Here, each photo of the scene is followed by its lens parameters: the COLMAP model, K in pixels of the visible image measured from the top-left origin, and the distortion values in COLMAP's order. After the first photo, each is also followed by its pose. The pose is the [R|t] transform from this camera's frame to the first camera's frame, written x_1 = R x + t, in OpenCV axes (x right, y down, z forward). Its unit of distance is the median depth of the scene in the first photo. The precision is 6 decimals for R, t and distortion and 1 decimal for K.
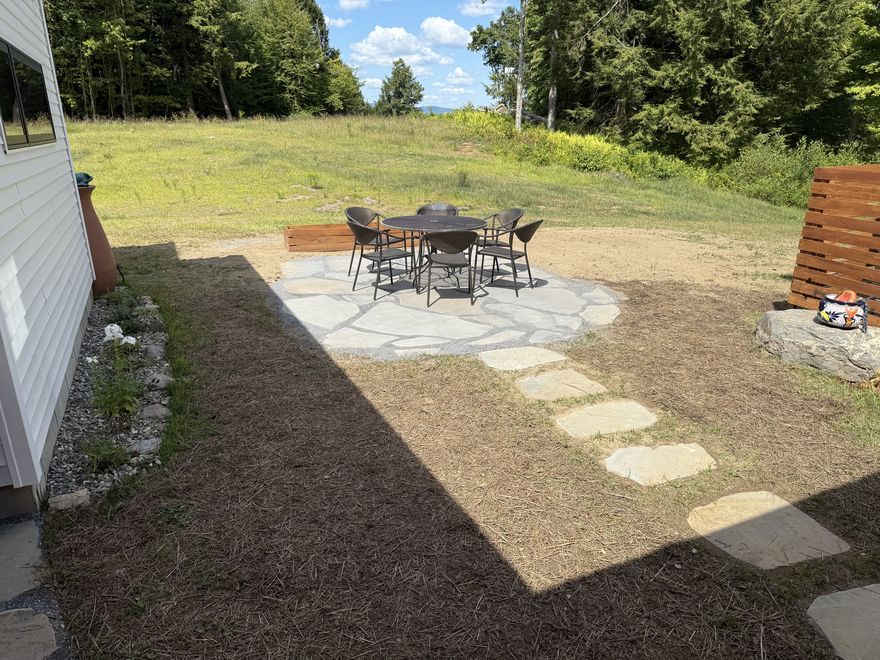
lens RADIAL K [[616.2, 0, 440.0], [0, 616.2, 330.0], [0, 0, 1]] dist [0.057136, -0.057630]
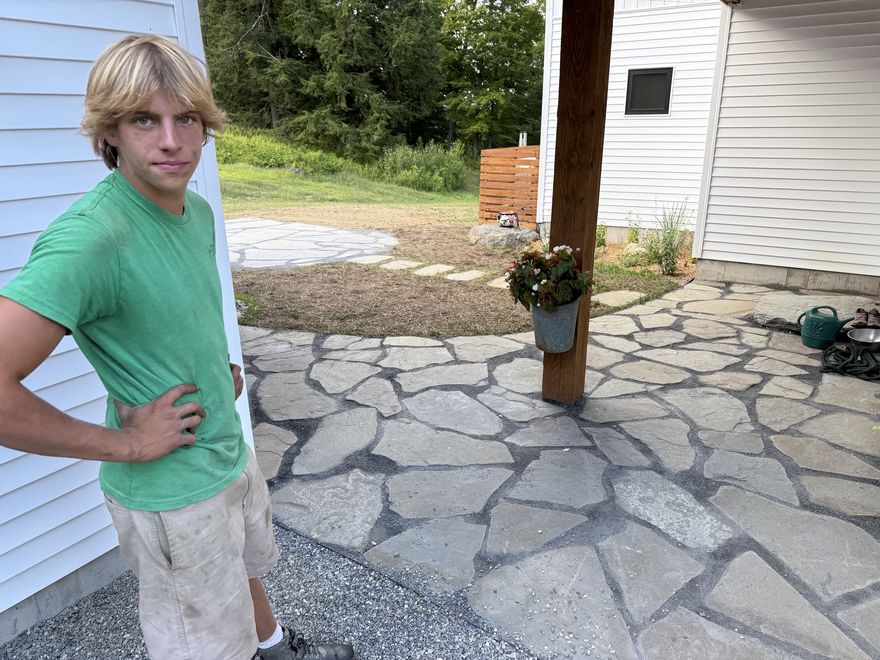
lens RADIAL K [[616.2, 0, 440.0], [0, 616.2, 330.0], [0, 0, 1]] dist [0.057136, -0.057630]
pose [[0.849662, -0.167628, 0.499976, -0.100414], [0.168419, 0.984736, 0.043942, 0.031830], [-0.499710, 0.046870, 0.864924, -0.103064]]
